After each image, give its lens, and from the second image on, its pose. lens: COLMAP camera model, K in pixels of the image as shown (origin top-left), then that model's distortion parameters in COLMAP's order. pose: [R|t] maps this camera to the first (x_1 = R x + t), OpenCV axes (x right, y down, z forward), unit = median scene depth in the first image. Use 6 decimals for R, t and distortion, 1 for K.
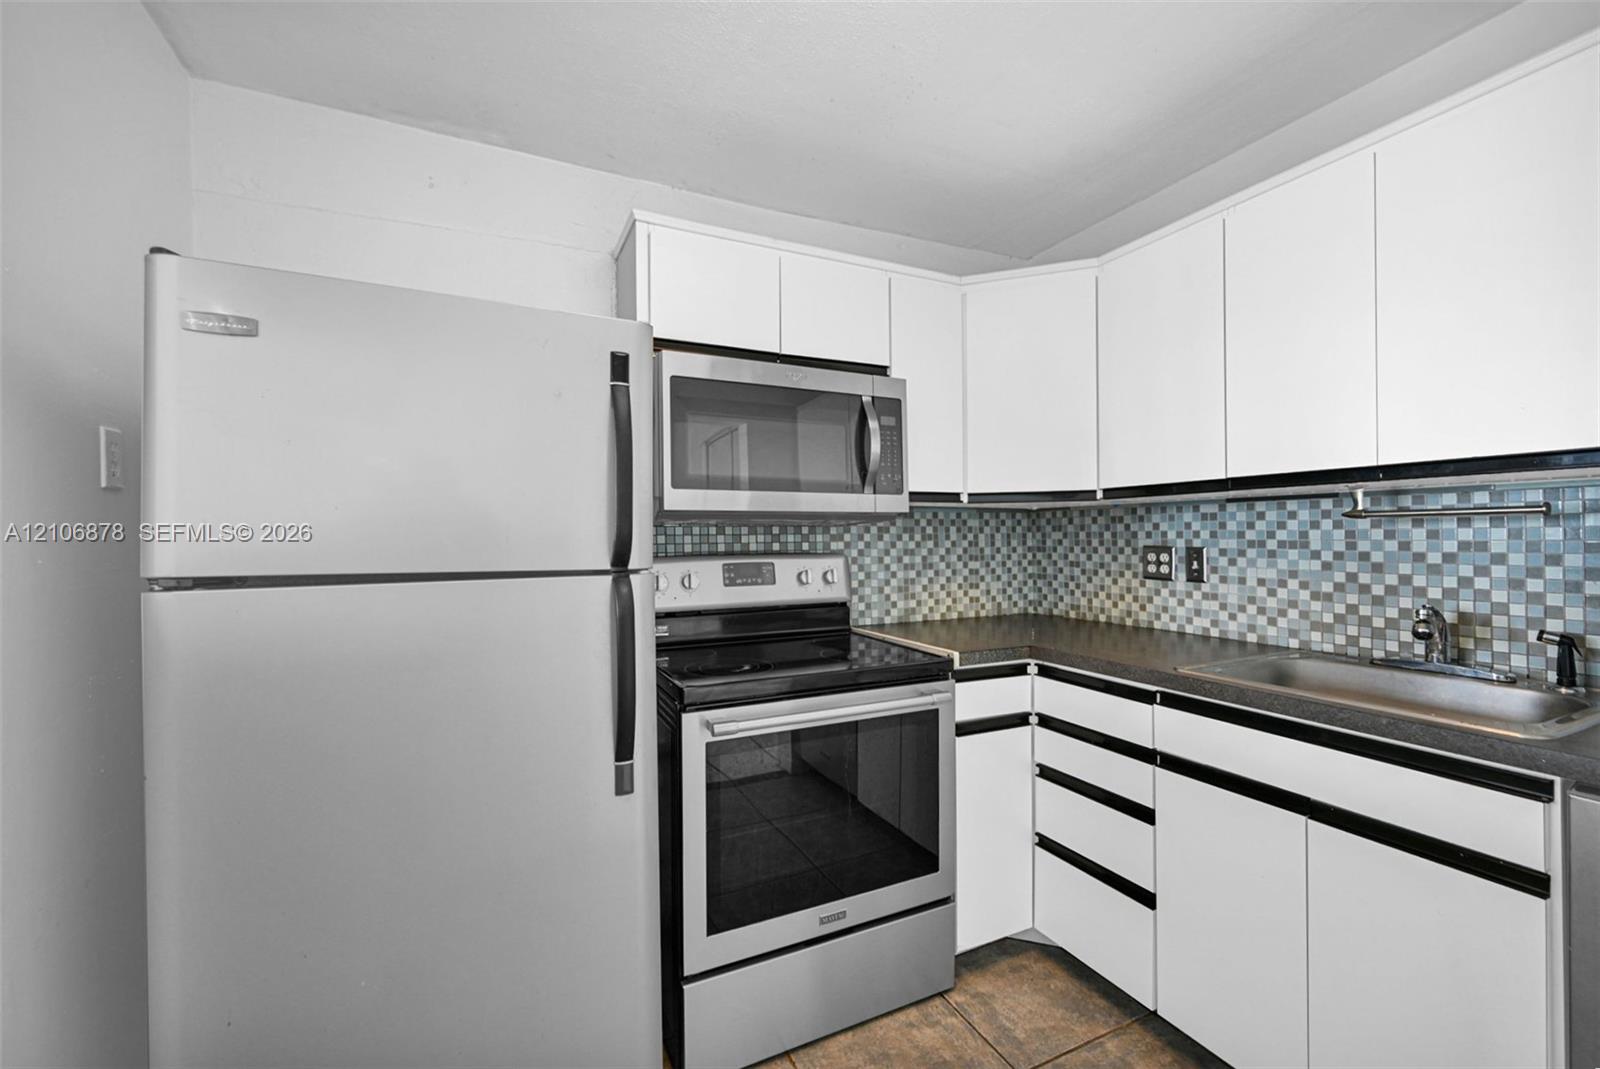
lens RADIAL K [[656.1, 0, 807.2], [0, 656.1, 534.9], [0, 0, 1]] dist [-0.000305, 0.000438]
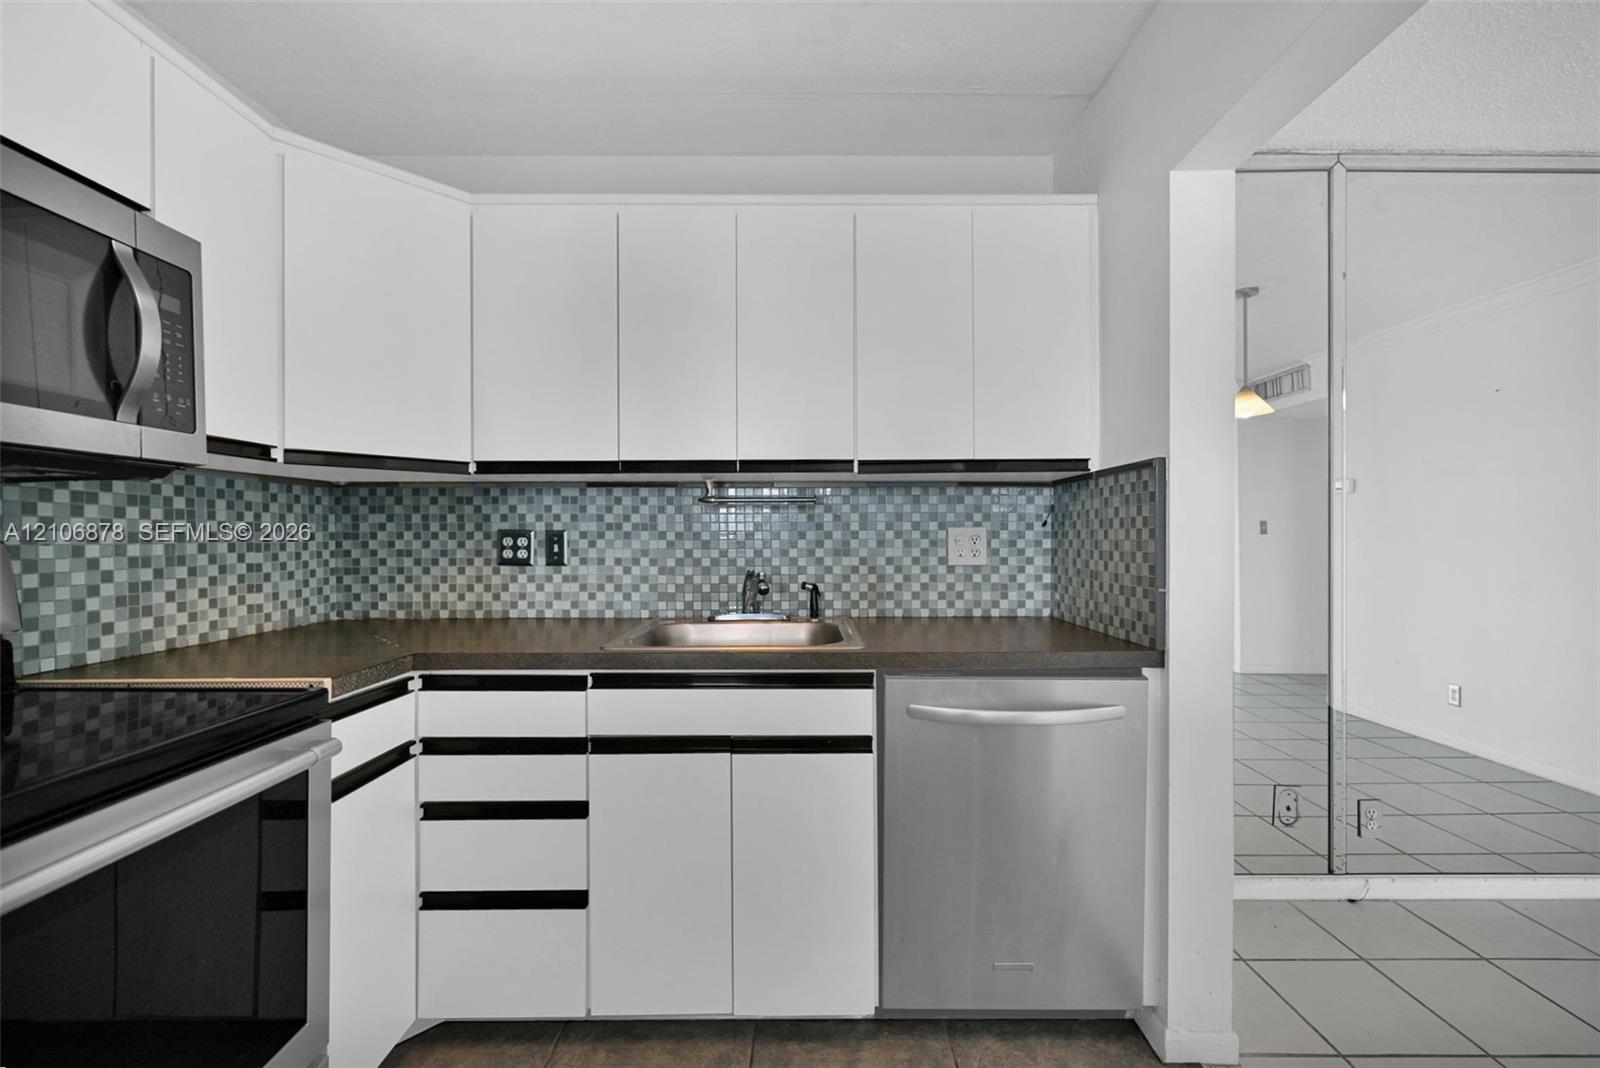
lens RADIAL K [[656.1, 0, 795.3], [0, 656.1, 534.9], [0, 0, 1]] dist [-0.000305, 0.000438]
pose [[0.434550, 0.007159, 0.900619, -0.148140], [-0.001927, 0.999974, -0.007019, 0.032180], [-0.900646, 0.001315, 0.434552, 0.244052]]
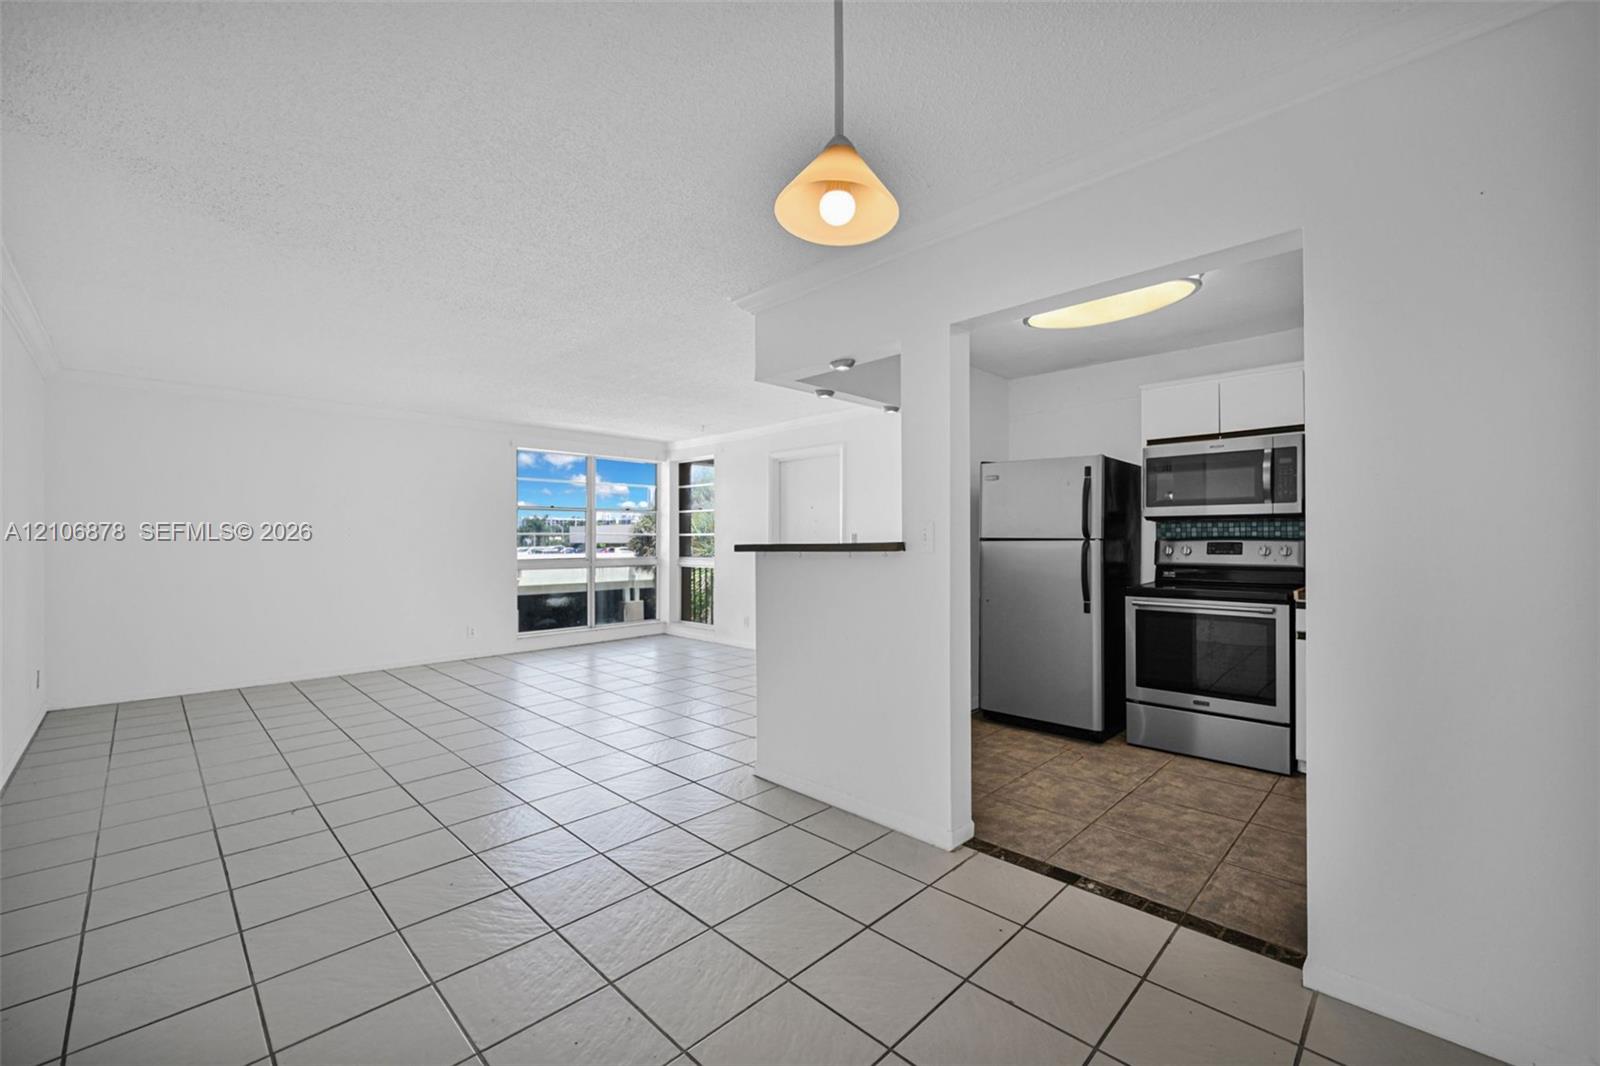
lens RADIAL K [[656.1, 0, 794.4], [0, 656.1, 541.5], [0, 0, 1]] dist [-0.000305, 0.000438]
pose [[0.335406, 0.005917, -0.942055, 1.366325], [0.003556, 0.999965, 0.007547, 0.024533], [0.942067, -0.005881, 0.335373, -0.830584]]
